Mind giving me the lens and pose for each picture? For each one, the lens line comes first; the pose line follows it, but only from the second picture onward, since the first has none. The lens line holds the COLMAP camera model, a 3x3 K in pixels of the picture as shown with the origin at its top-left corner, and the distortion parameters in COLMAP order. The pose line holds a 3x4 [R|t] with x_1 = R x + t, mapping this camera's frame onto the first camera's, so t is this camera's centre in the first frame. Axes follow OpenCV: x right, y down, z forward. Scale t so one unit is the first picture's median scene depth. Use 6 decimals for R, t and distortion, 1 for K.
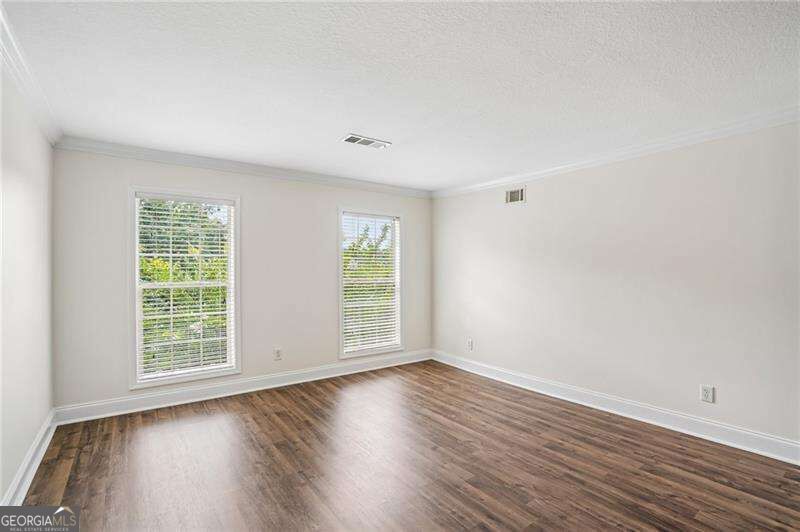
lens RADIAL K [[376.0, 0, 399.0], [0, 376.0, 258.4], [0, 0, 1]] dist [-0.070060, 0.025463]
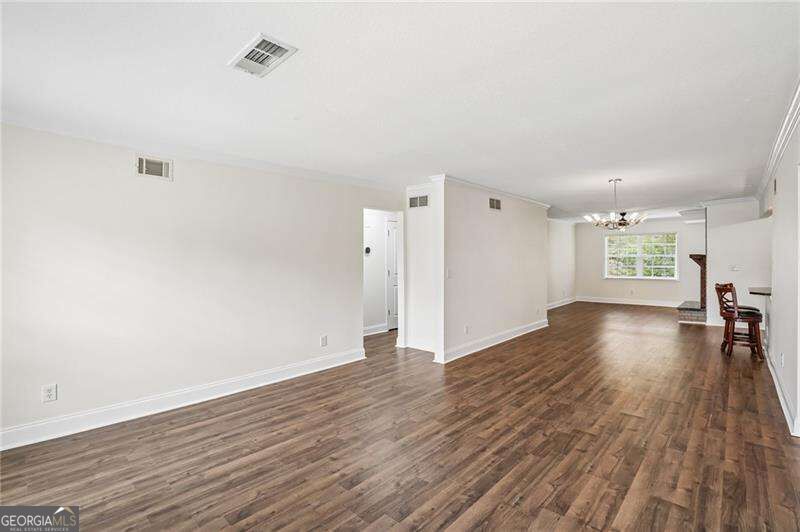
lens RADIAL K [[372.1, 0, 397.6], [0, 372.1, 261.5], [0, 0, 1]] dist [-0.069176, 0.023522]
pose [[-0.188321, -0.005091, 0.982094, -0.724013], [-0.024978, 0.999688, 0.000393, 0.016330], [-0.981790, -0.024457, -0.188390, 0.904542]]
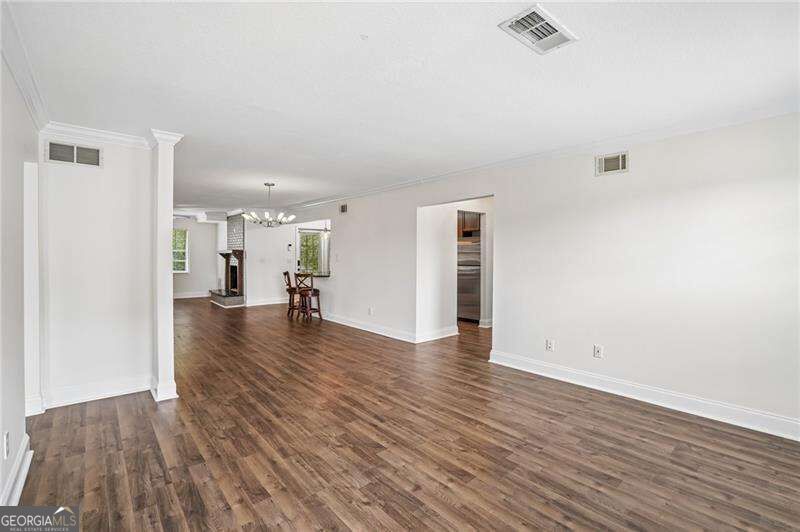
lens RADIAL K [[372.1, 0, 397.6], [0, 372.1, 261.5], [0, 0, 1]] dist [-0.069176, 0.023522]
pose [[-0.996848, 0.000815, -0.079331, 0.171955], [0.001440, 0.999968, -0.007819, 0.039943], [0.079322, -0.007909, -0.996818, 1.547779]]
